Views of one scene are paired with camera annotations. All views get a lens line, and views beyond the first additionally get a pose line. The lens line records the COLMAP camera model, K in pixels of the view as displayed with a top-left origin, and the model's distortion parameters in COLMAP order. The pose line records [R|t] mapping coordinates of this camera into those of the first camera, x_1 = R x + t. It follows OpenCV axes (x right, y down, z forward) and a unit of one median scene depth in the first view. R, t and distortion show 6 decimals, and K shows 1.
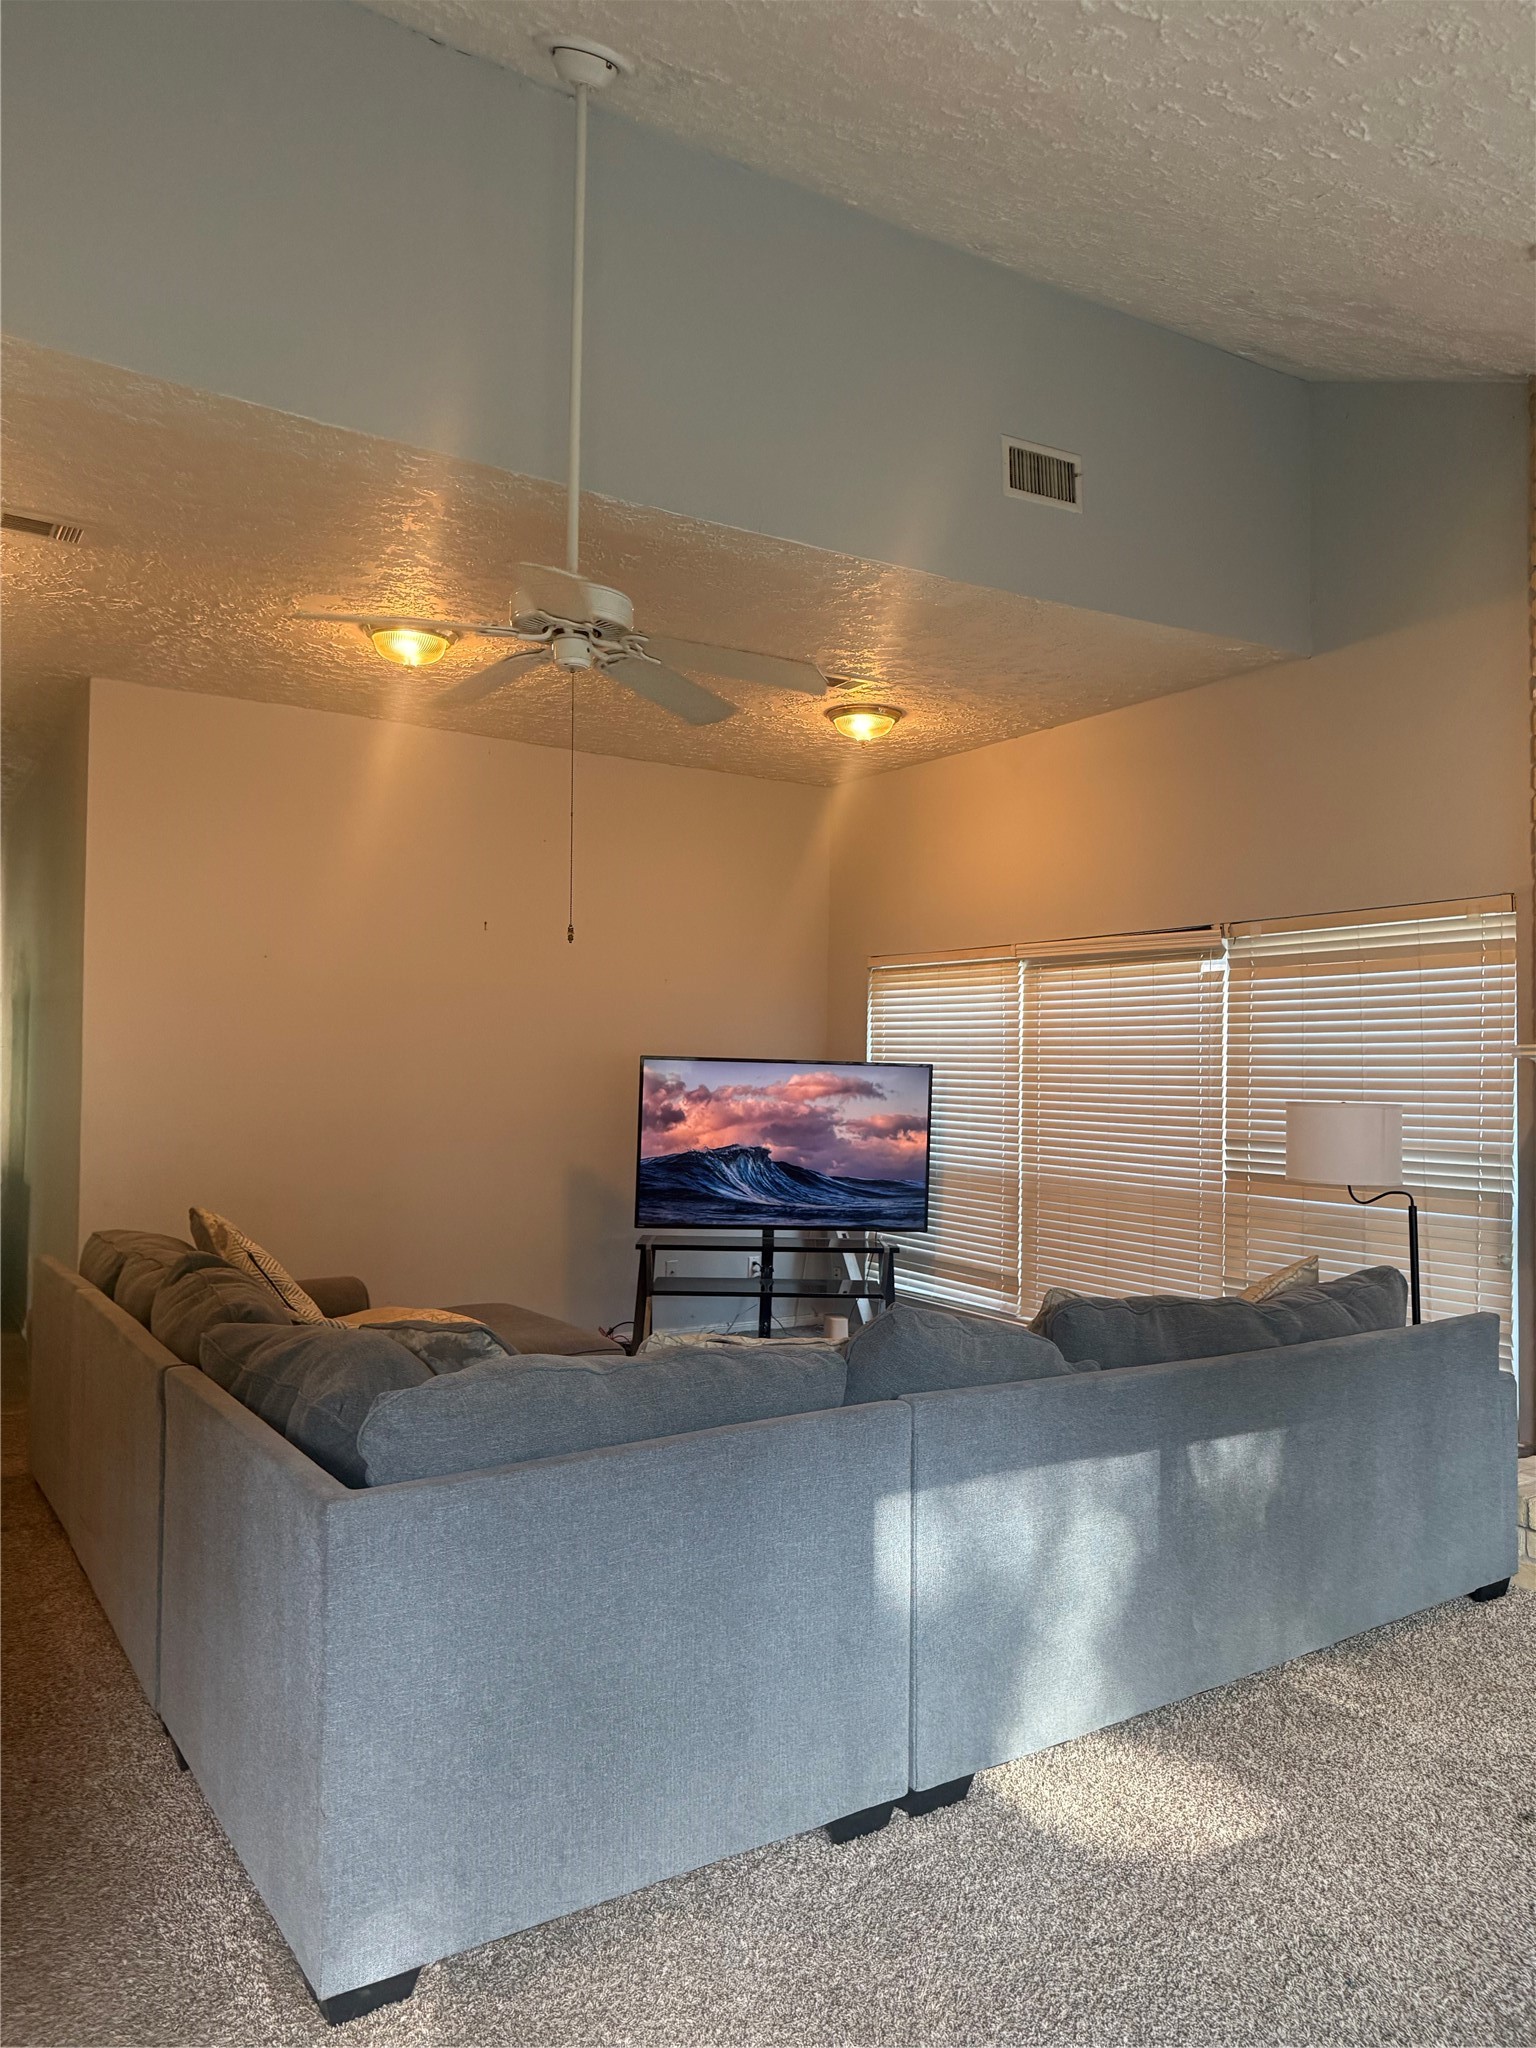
lens RADIAL K [[1424.1, 0, 768.0], [0, 1424.1, 1024.0], [0, 0, 1]] dist [0.236386, -0.453267]
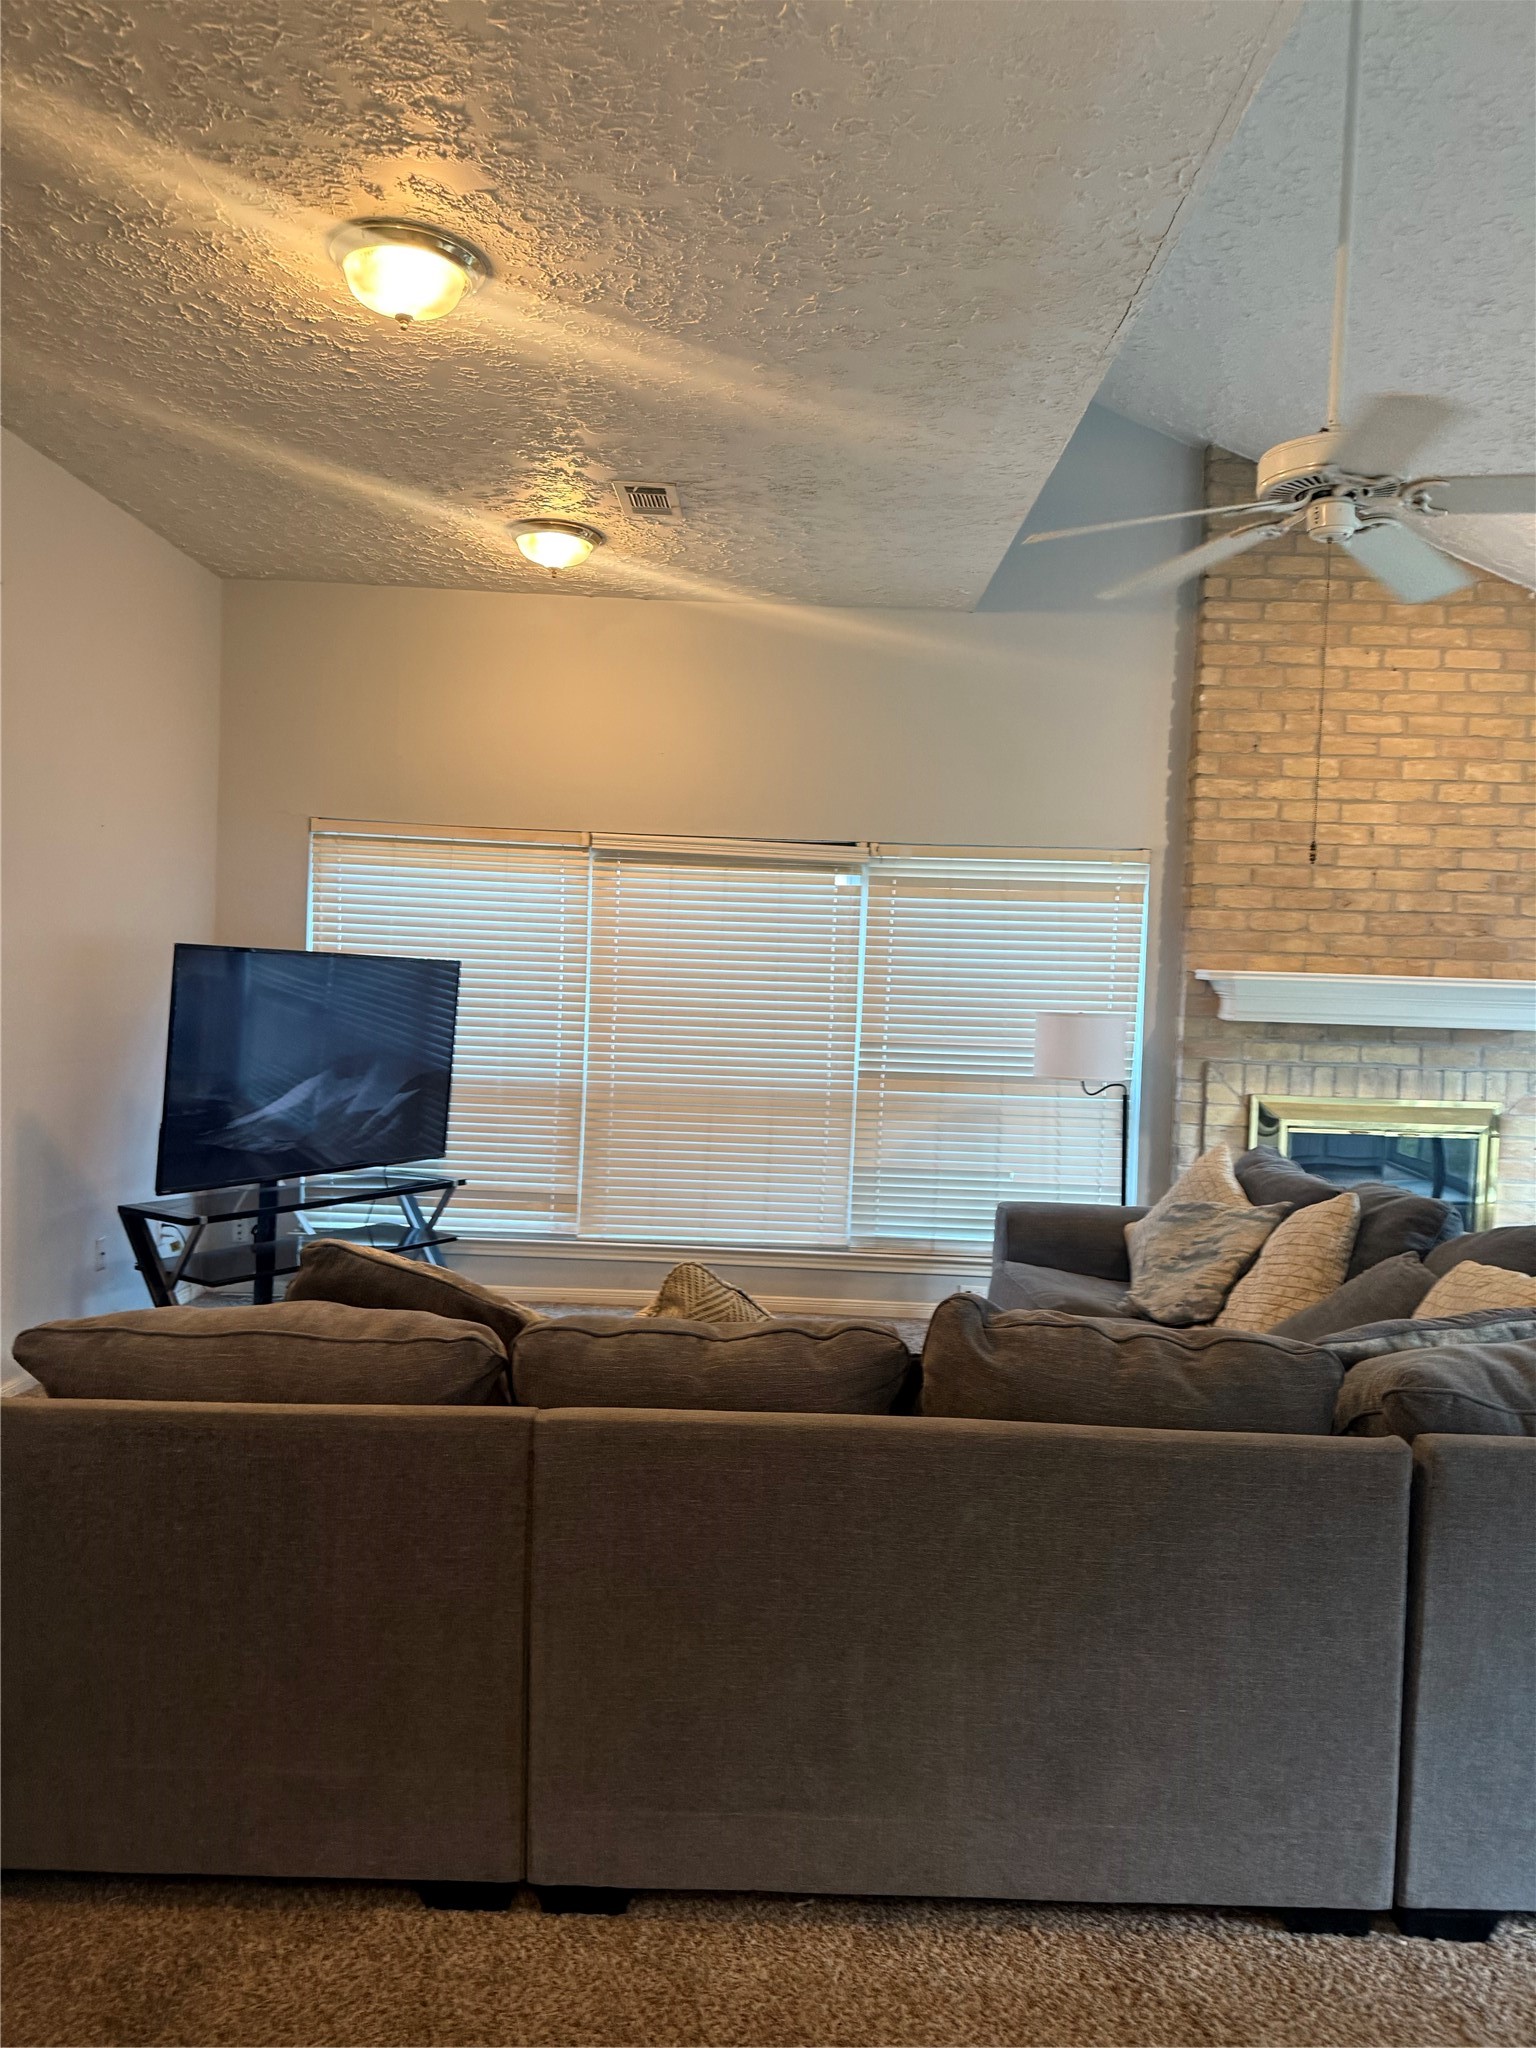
lens RADIAL K [[1424.1, 0, 768.0], [0, 1424.1, 1024.0], [0, 0, 1]] dist [0.236386, -0.453267]
pose [[0.546461, -0.027754, 0.837024, -0.608879], [-0.055796, 0.996024, 0.069453, -0.004581], [-0.835624, -0.084656, 0.542740, 0.470890]]
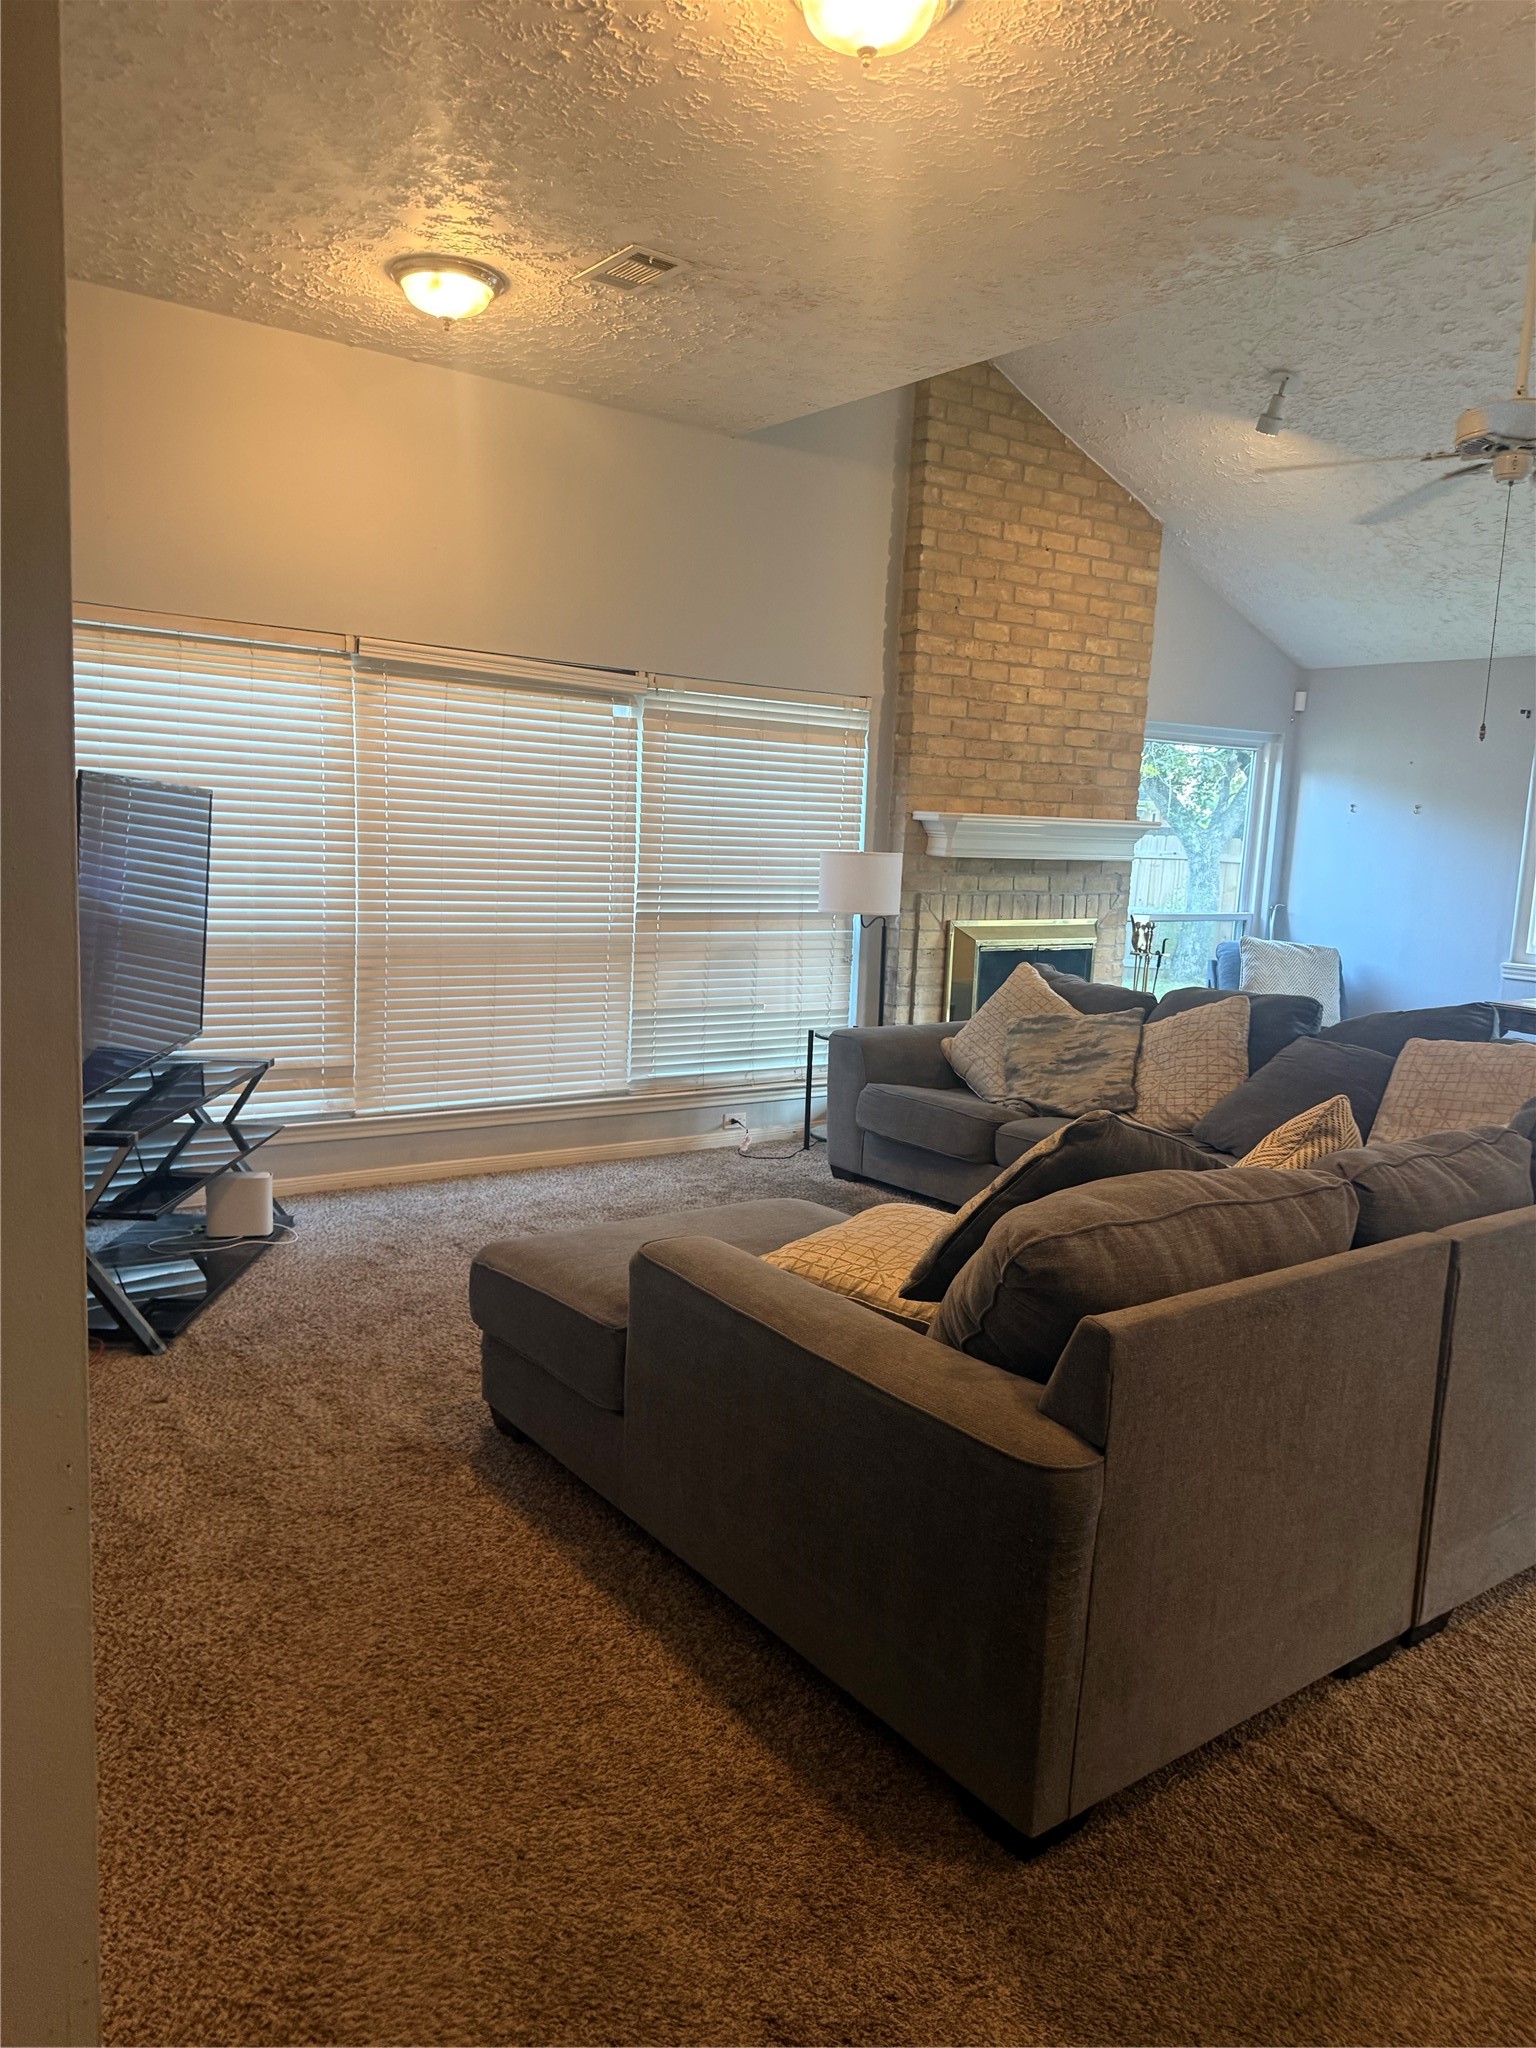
lens RADIAL K [[1424.1, 0, 768.0], [0, 1424.1, 1024.0], [0, 0, 1]] dist [0.236386, -0.453267]
pose [[-0.046696, -0.152405, 0.987214, -0.727944], [-0.077726, 0.985851, 0.148518, 0.017730], [-0.995881, -0.069797, -0.057881, 0.944433]]
